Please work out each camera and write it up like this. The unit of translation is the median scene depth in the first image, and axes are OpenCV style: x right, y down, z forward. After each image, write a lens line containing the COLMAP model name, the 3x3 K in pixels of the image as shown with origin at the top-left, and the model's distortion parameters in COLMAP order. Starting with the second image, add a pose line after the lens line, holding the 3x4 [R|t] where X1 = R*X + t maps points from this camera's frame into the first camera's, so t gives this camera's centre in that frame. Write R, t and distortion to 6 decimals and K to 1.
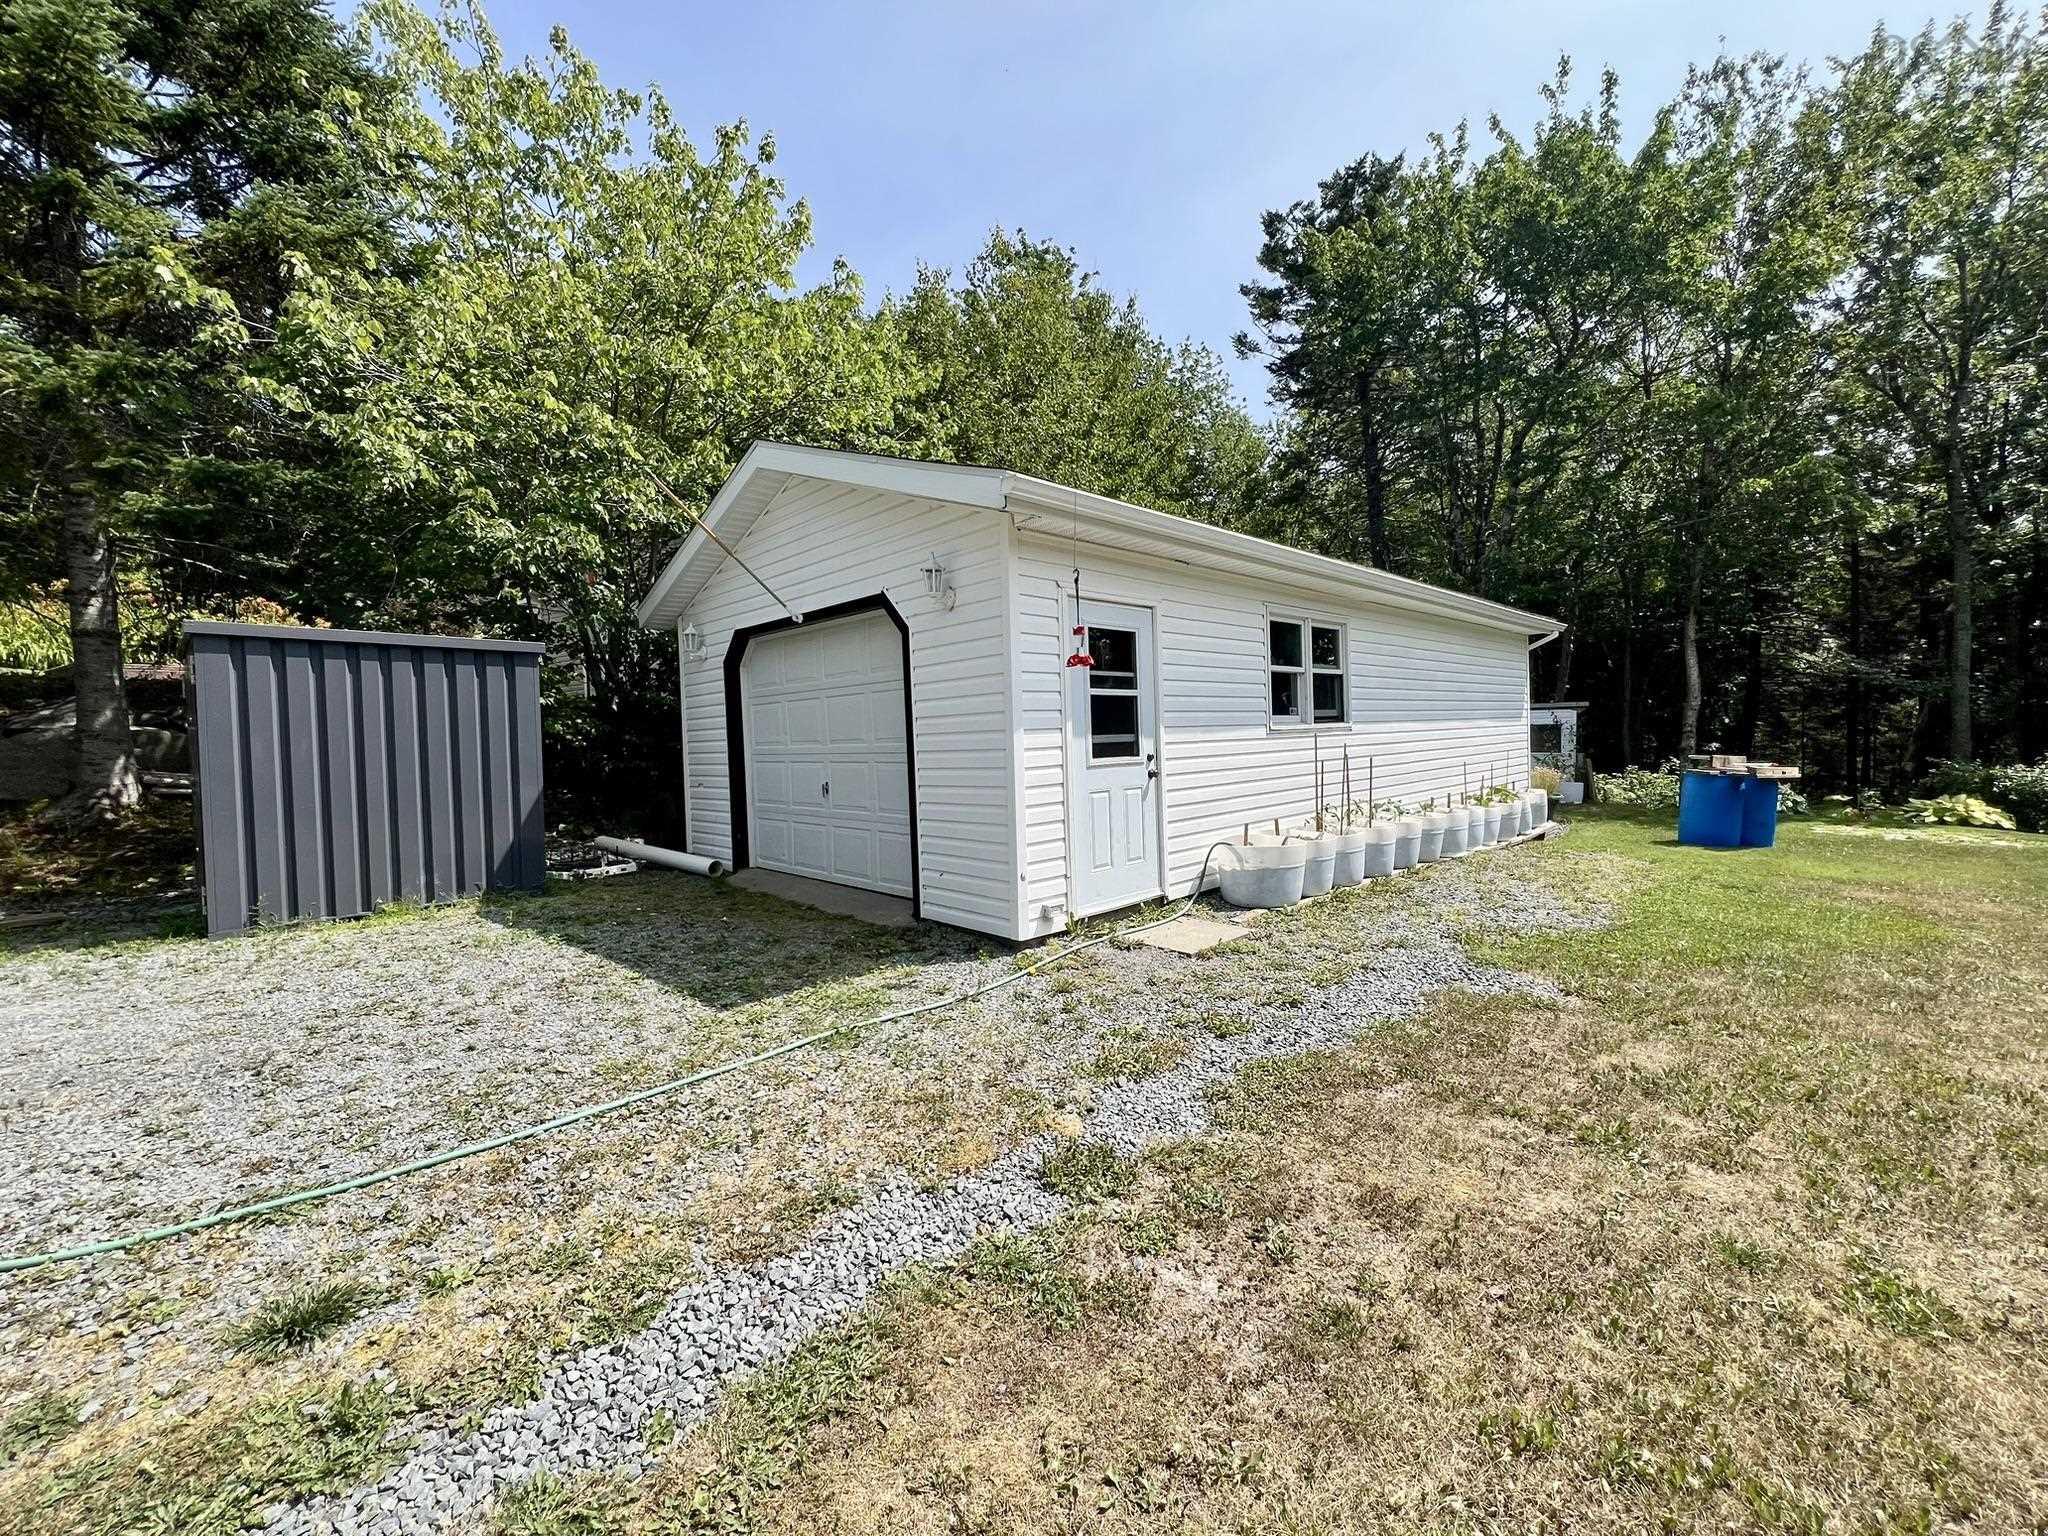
lens RADIAL K [[822.3, 0, 1021.9], [0, 822.3, 764.2], [0, 0, 1]] dist [0.000480, -0.000205]
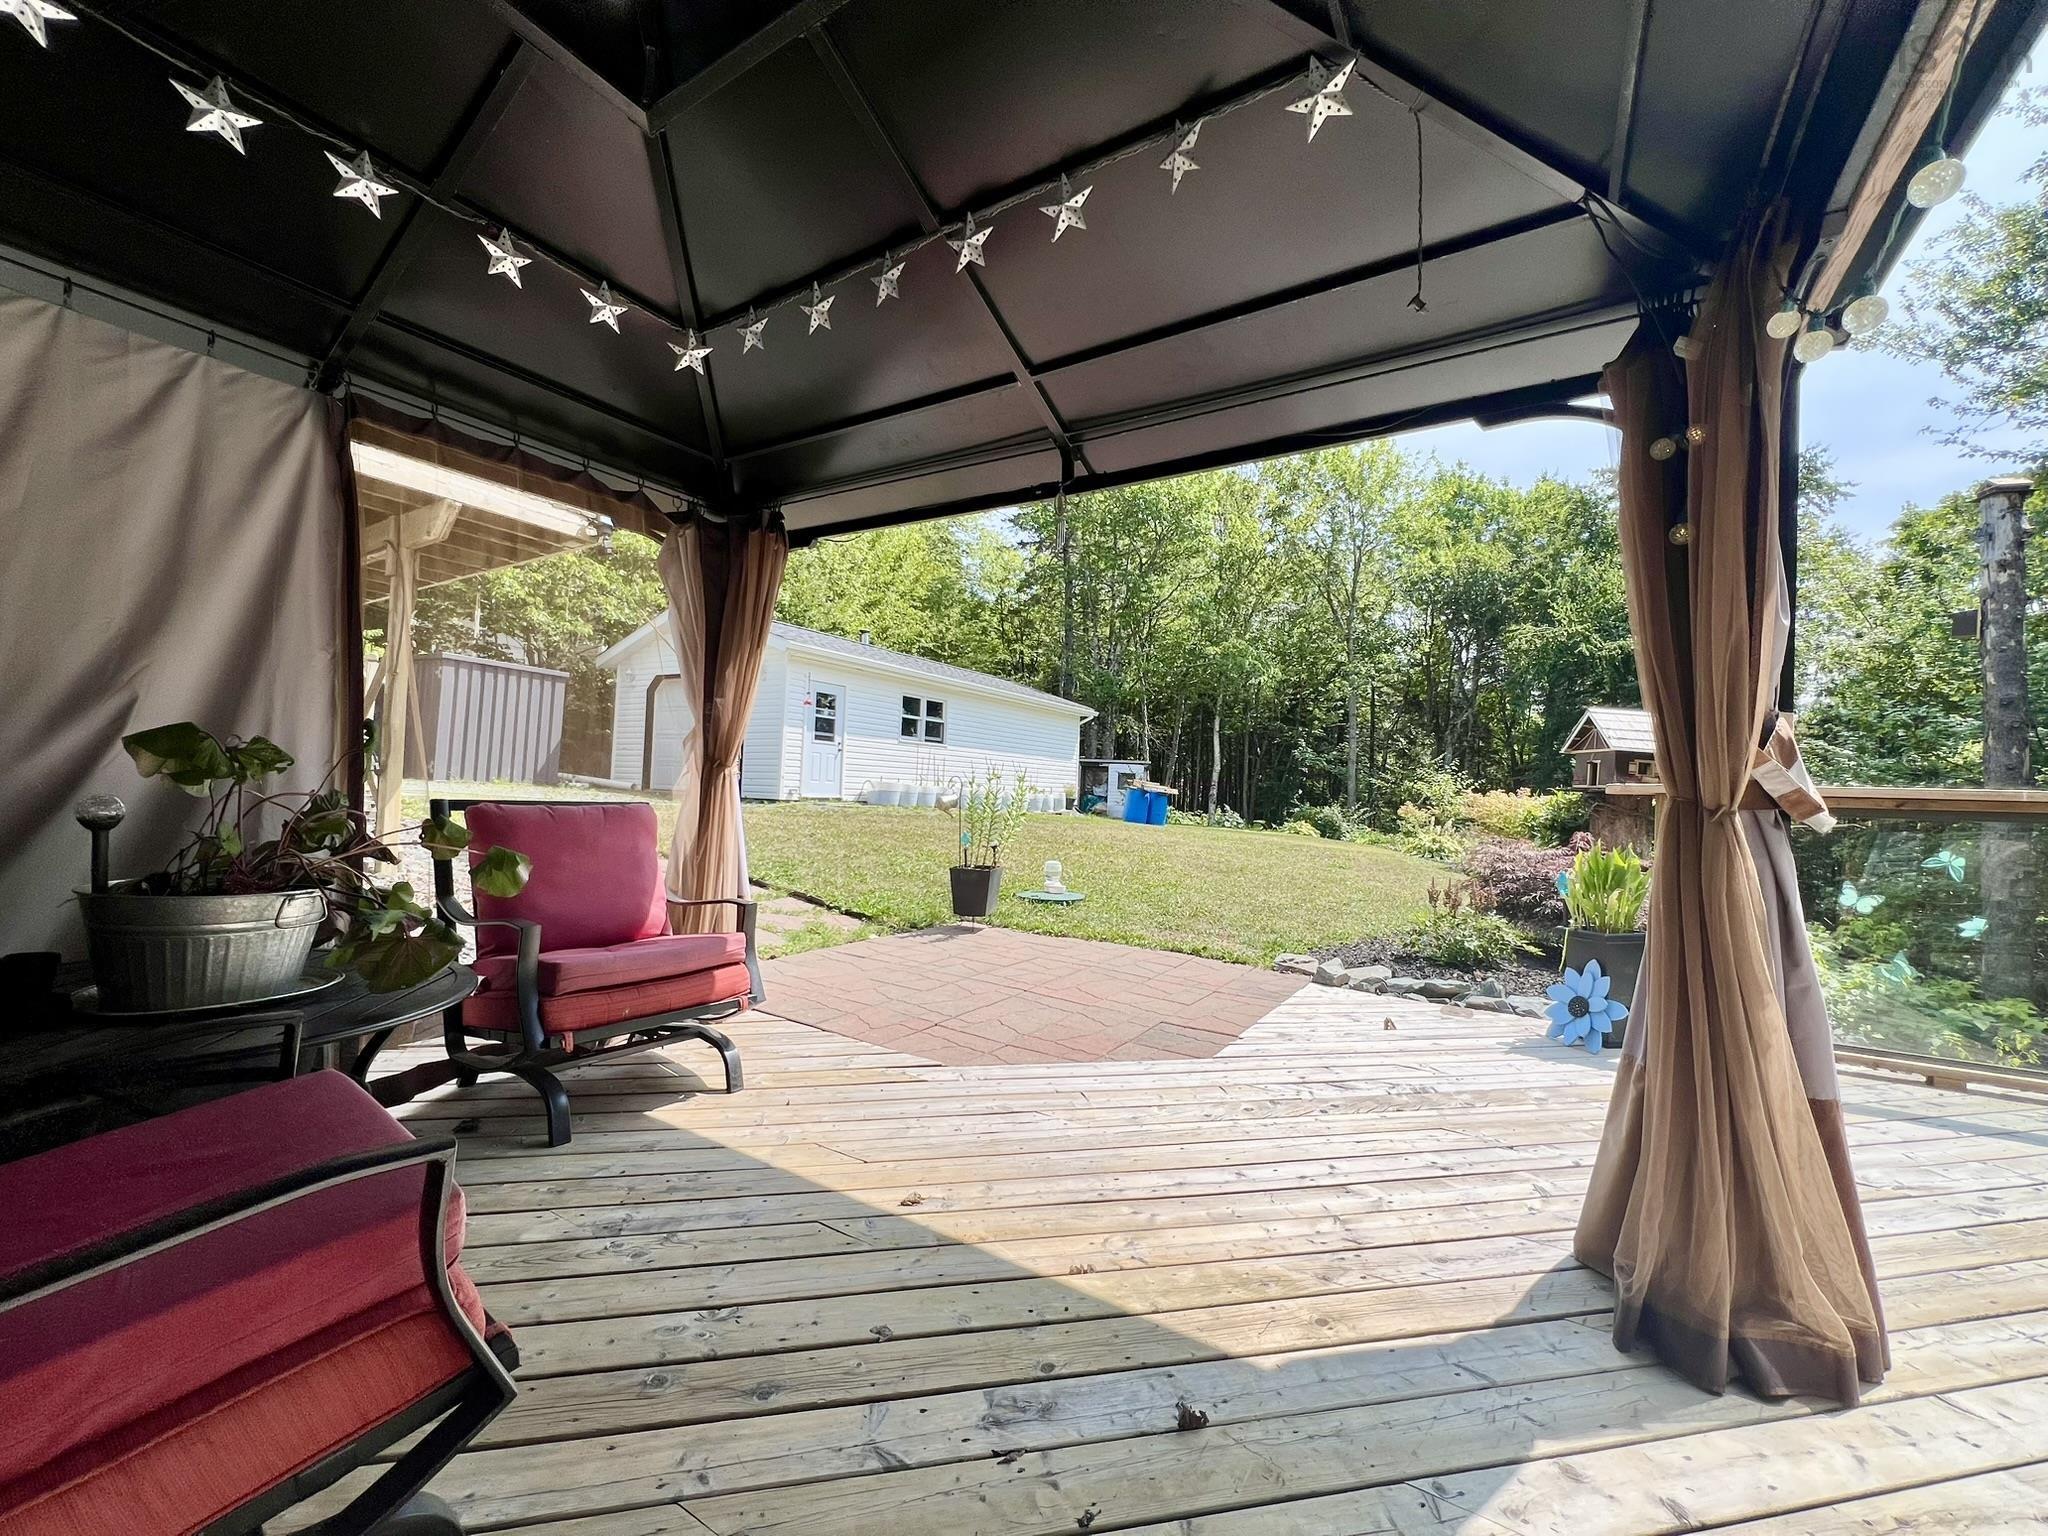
lens RADIAL K [[822.3, 0, 1021.9], [0, 822.3, 764.2], [0, 0, 1]] dist [0.000480, -0.000205]
pose [[0.967304, 0.078679, 0.241107, 0.082180], [-0.061704, 0.995106, -0.077173, 0.192065], [-0.245999, 0.059772, 0.967425, -1.425443]]
